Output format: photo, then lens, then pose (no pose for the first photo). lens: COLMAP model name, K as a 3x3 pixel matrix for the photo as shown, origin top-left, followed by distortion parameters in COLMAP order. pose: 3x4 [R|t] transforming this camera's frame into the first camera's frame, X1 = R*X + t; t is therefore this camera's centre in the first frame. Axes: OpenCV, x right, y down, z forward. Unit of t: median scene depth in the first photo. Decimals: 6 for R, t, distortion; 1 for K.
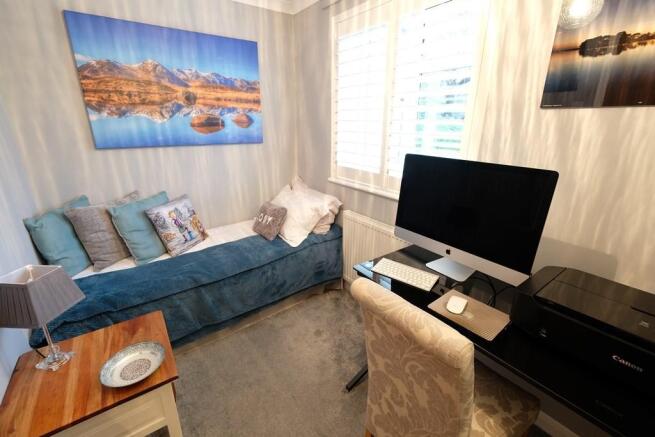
lens RADIAL K [[284.2, 0, 329.7], [0, 284.2, 215.6], [0, 0, 1]] dist [-0.002580, -0.000248]
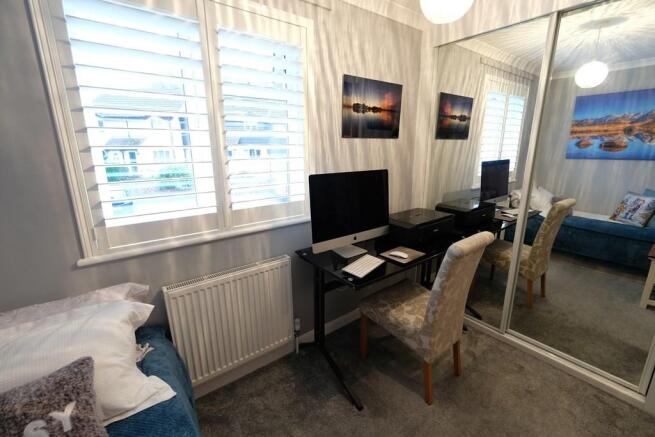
lens RADIAL K [[284.2, 0, 329.7], [0, 284.2, 215.6], [0, 0, 1]] dist [-0.002580, -0.000248]
pose [[-0.038213, -0.241030, 0.969765, -0.857539], [0.319956, 0.916431, 0.240381, -0.331515], [-0.946662, 0.319468, 0.042099, 0.994509]]
